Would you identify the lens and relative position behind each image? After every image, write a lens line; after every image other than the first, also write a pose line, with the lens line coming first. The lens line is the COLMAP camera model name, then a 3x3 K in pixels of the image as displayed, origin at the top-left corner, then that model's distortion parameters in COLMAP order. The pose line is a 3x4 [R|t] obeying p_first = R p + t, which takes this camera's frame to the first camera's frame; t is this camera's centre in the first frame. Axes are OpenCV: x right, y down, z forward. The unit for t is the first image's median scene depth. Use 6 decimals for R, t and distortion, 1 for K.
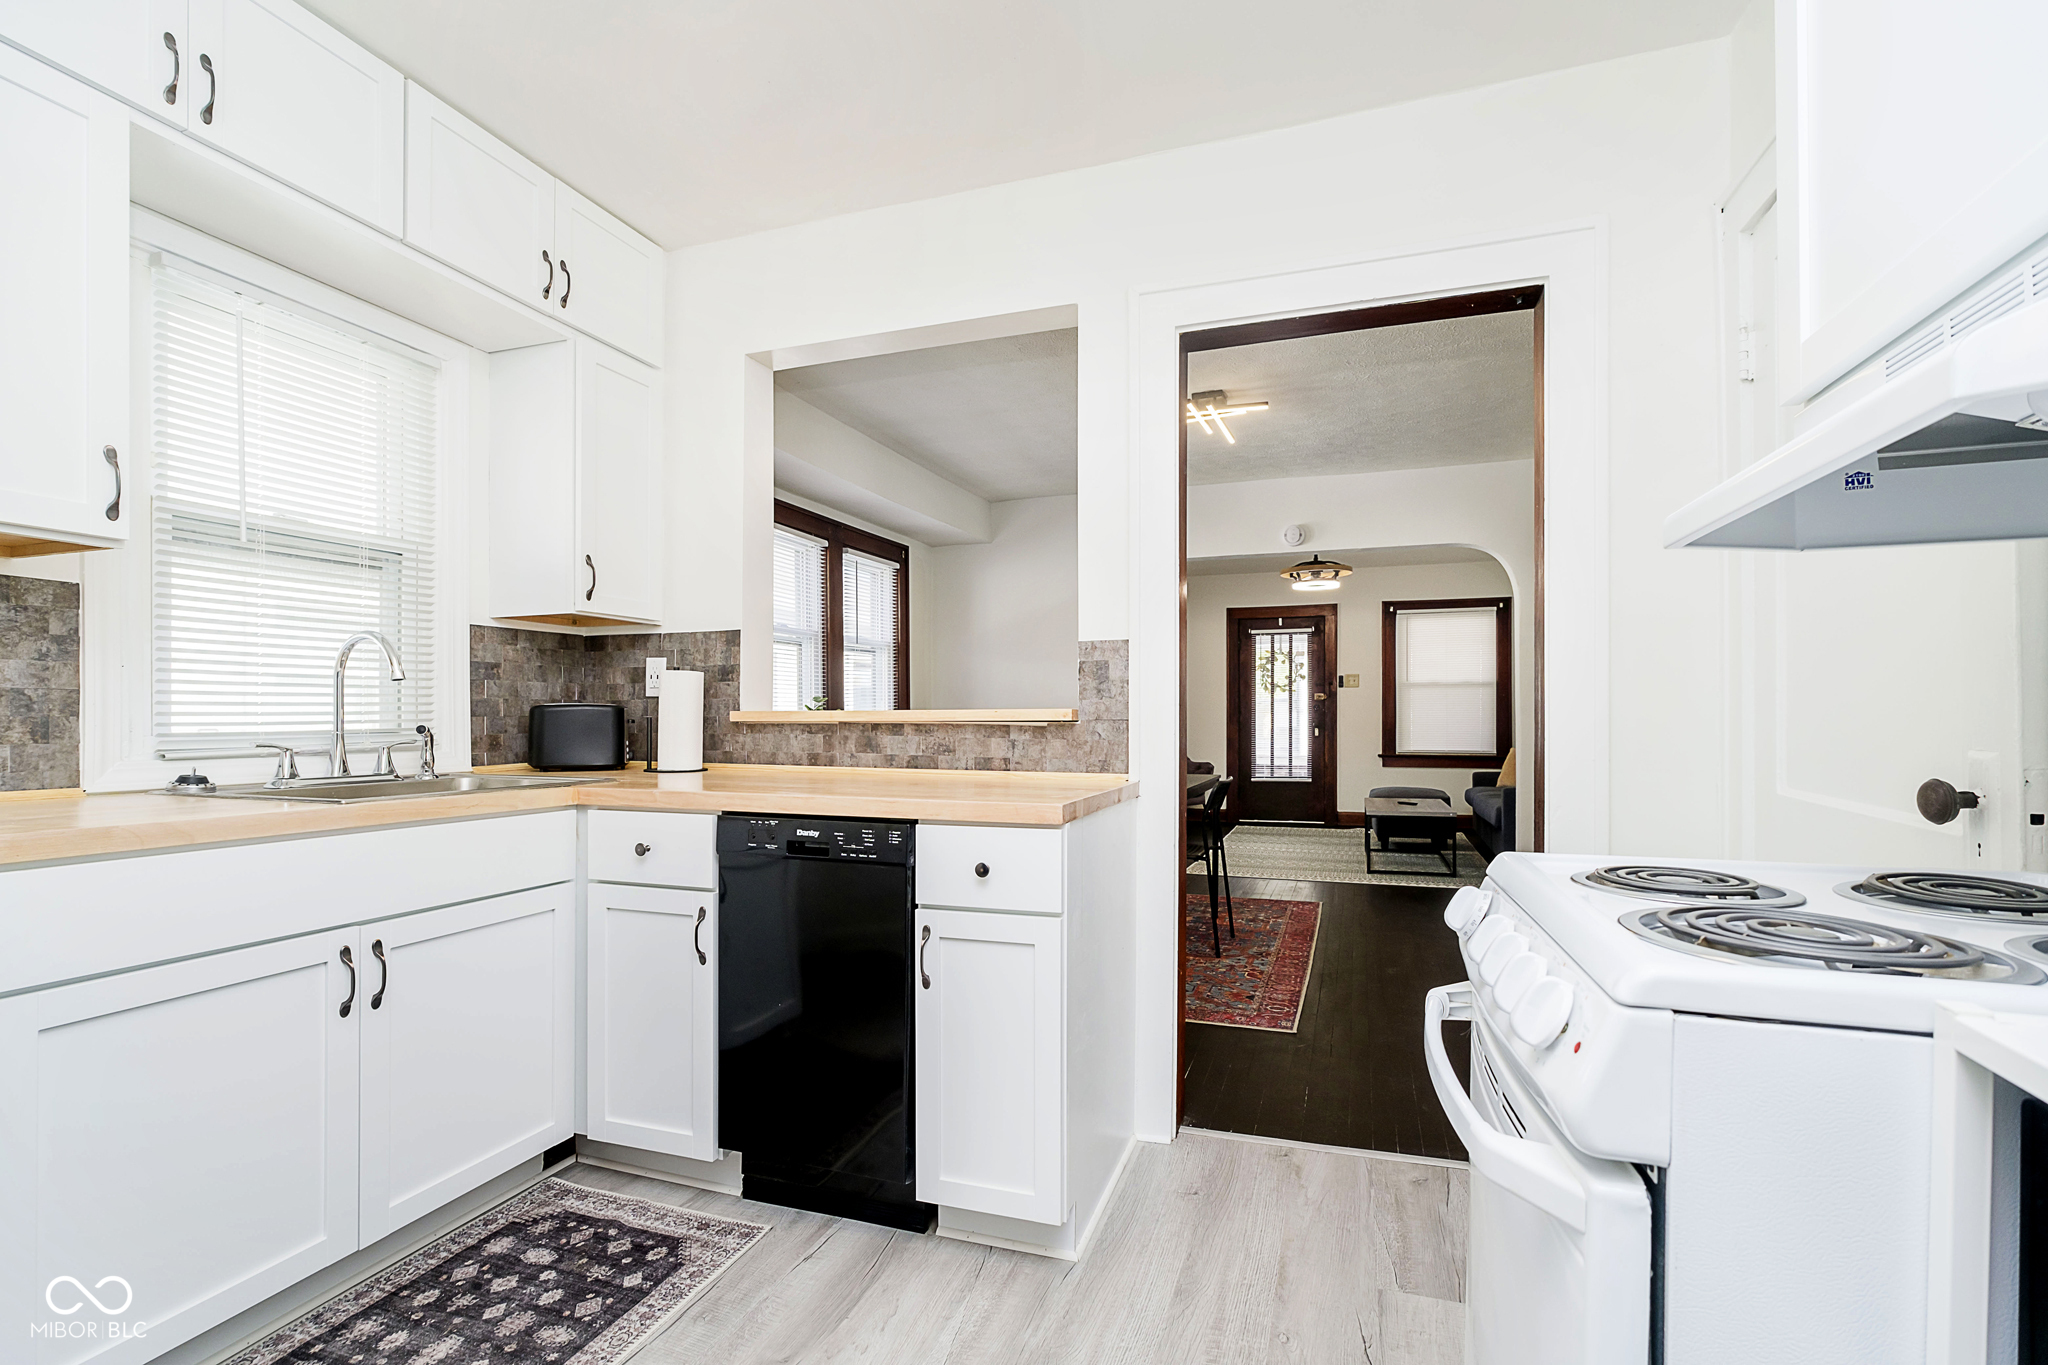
lens RADIAL K [[883.4, 0, 1075.4], [0, 883.4, 720.5], [0, 0, 1]] dist [0.000193, 0.000700]
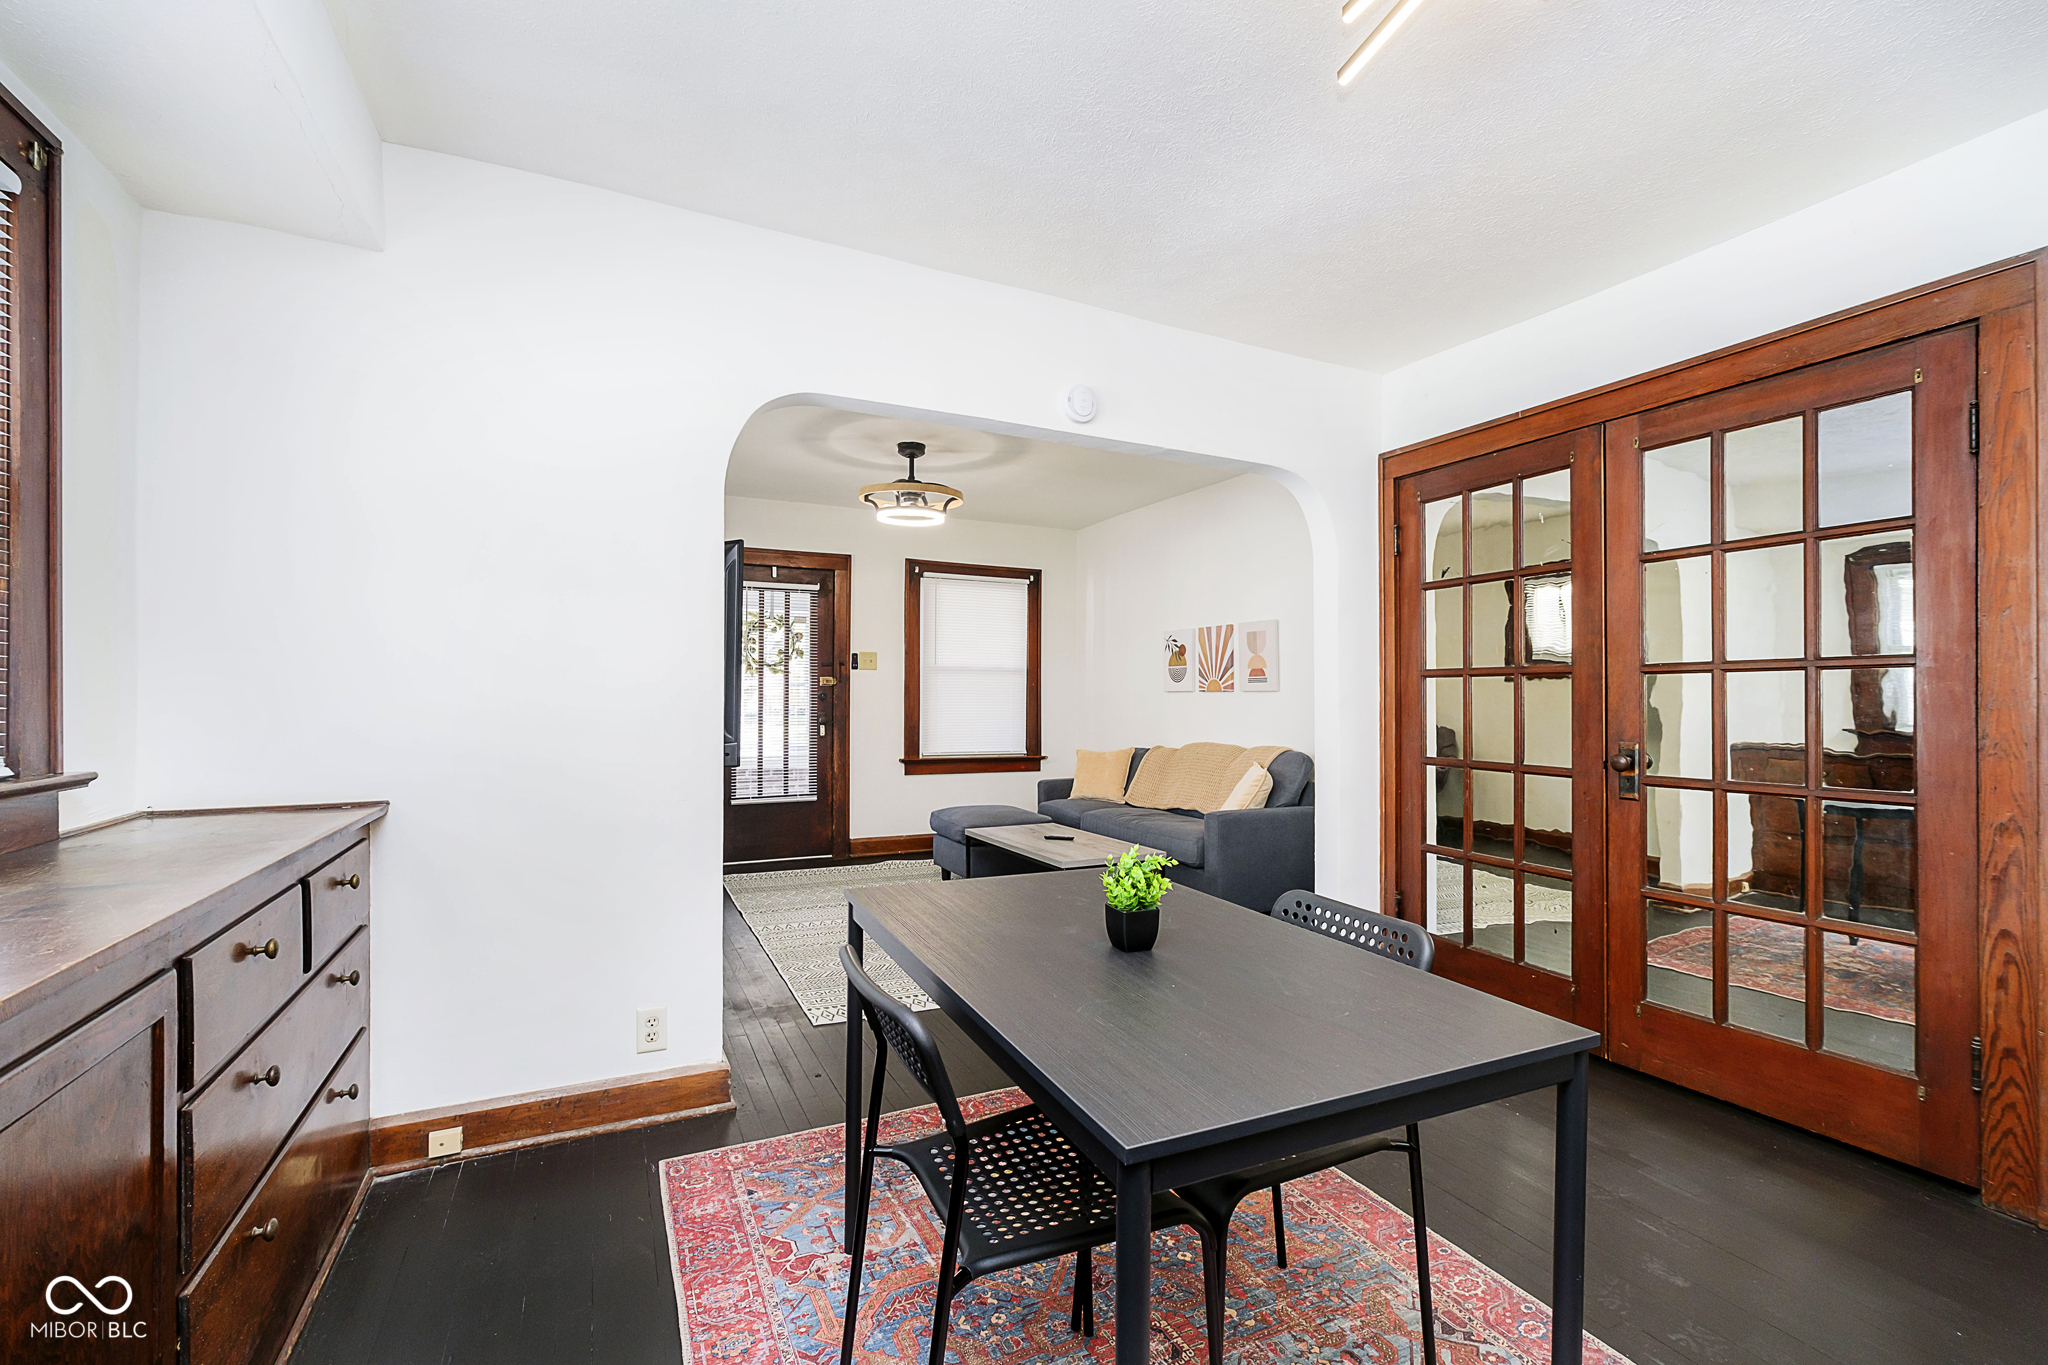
lens RADIAL K [[865.5, 0, 1001.2], [0, 865.5, 684.8], [0, 0, 1]] dist [-0.024245, 0.017178]
pose [[0.738747, 0.016341, 0.673785, -0.338308], [-0.005657, 0.999821, -0.018045, -0.042910], [-0.673960, 0.009519, 0.738707, 1.372901]]
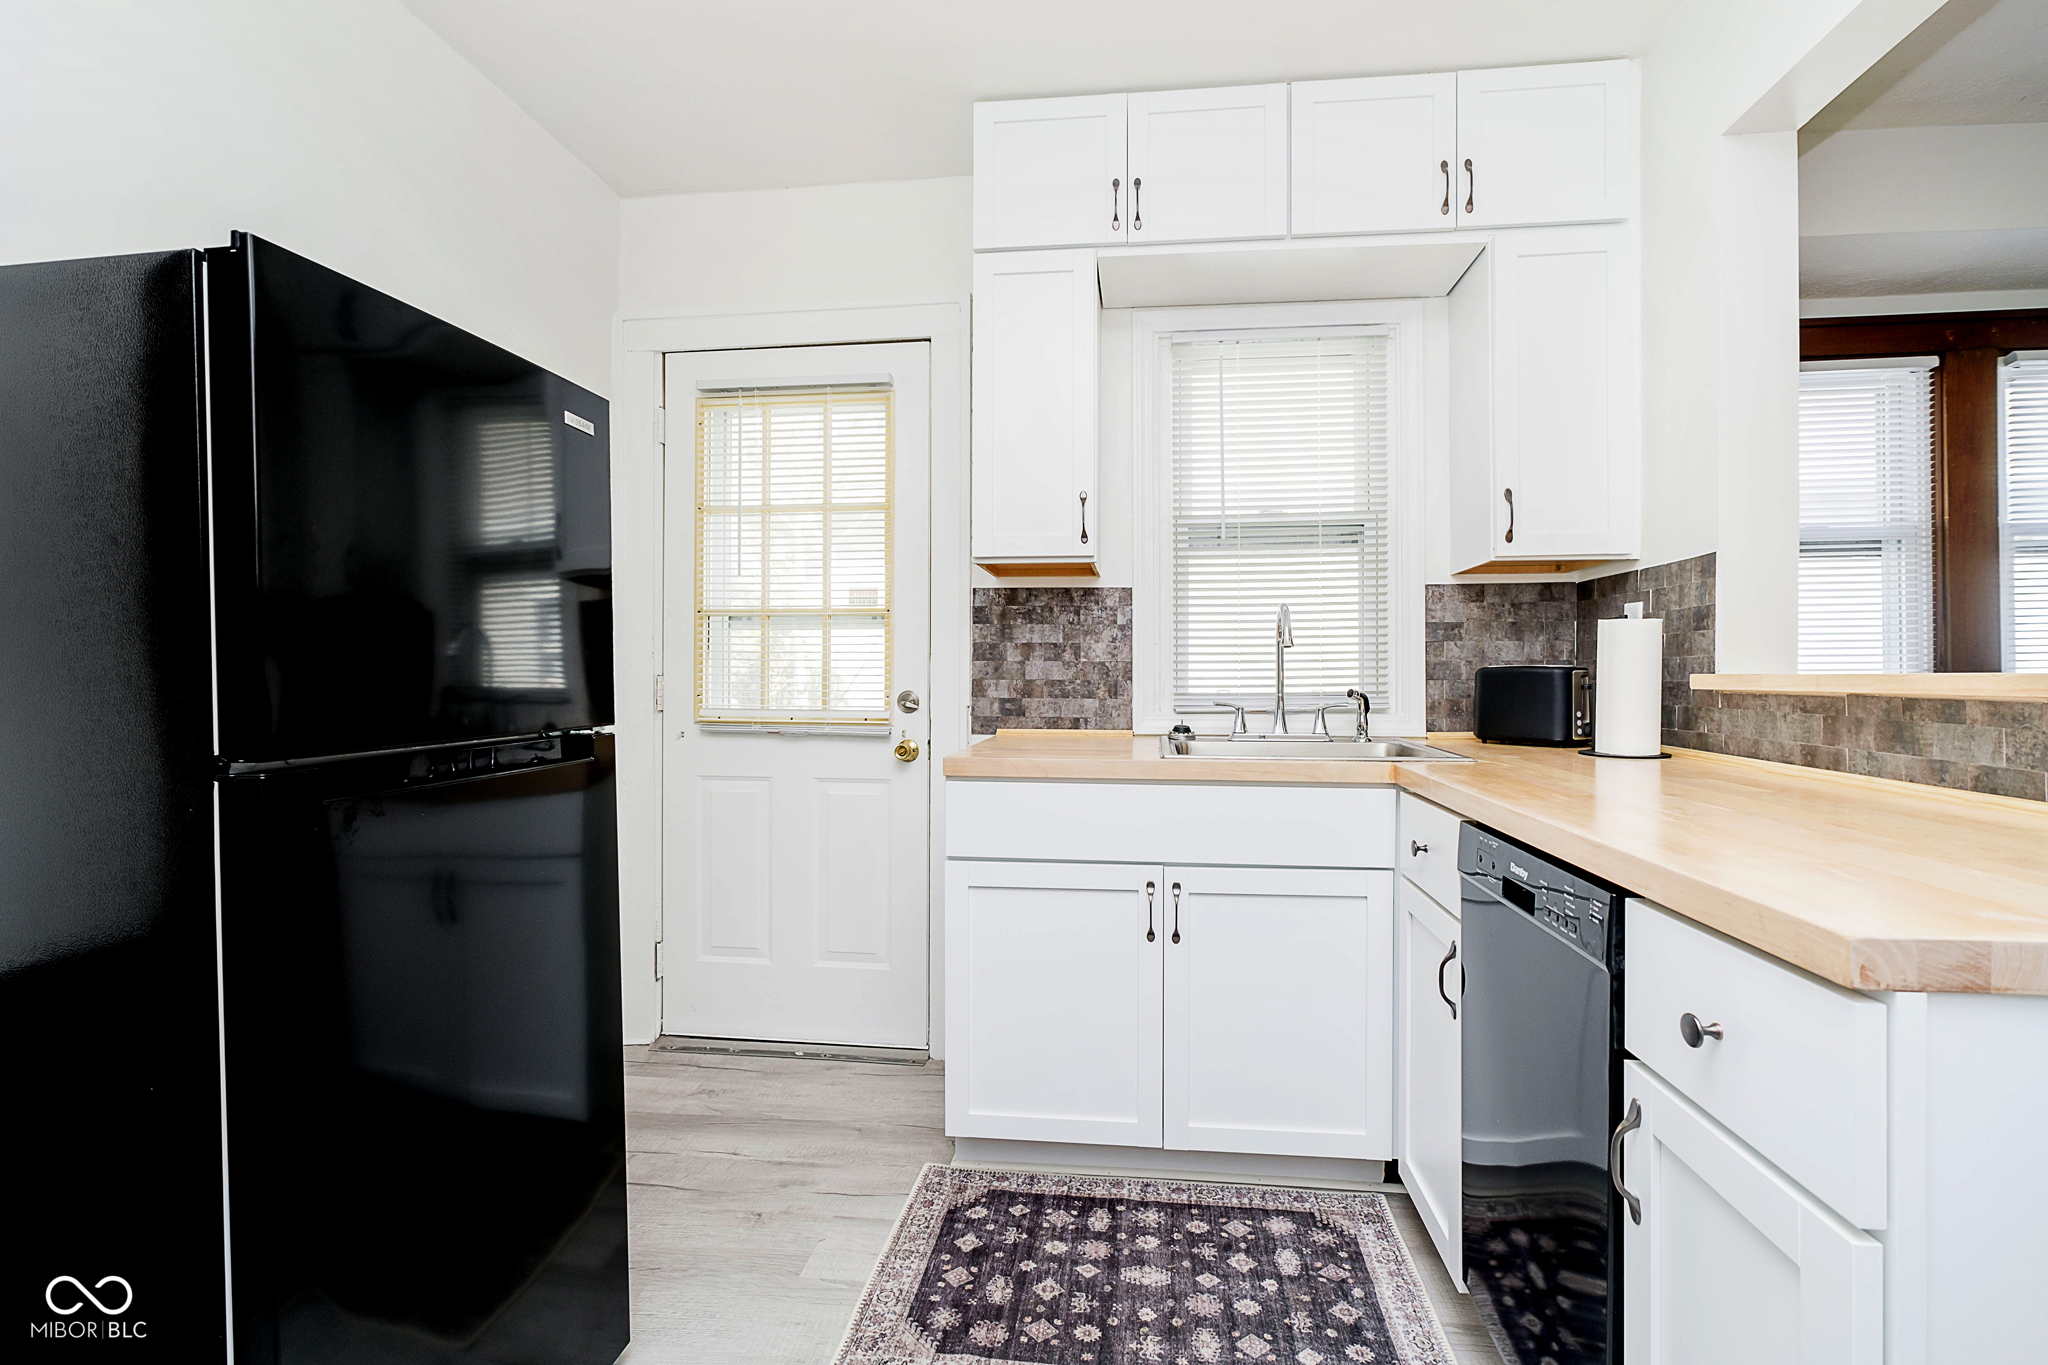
lens RADIAL K [[890.2, 0, 1053.4], [0, 890.2, 676.0], [0, 0, 1]] dist [-0.013230, 0.000127]
pose [[0.197403, 0.001222, -0.980322, 0.180393], [-0.003720, 0.999993, 0.000497, -0.007994], [0.980315, 0.003549, 0.197406, 0.398545]]
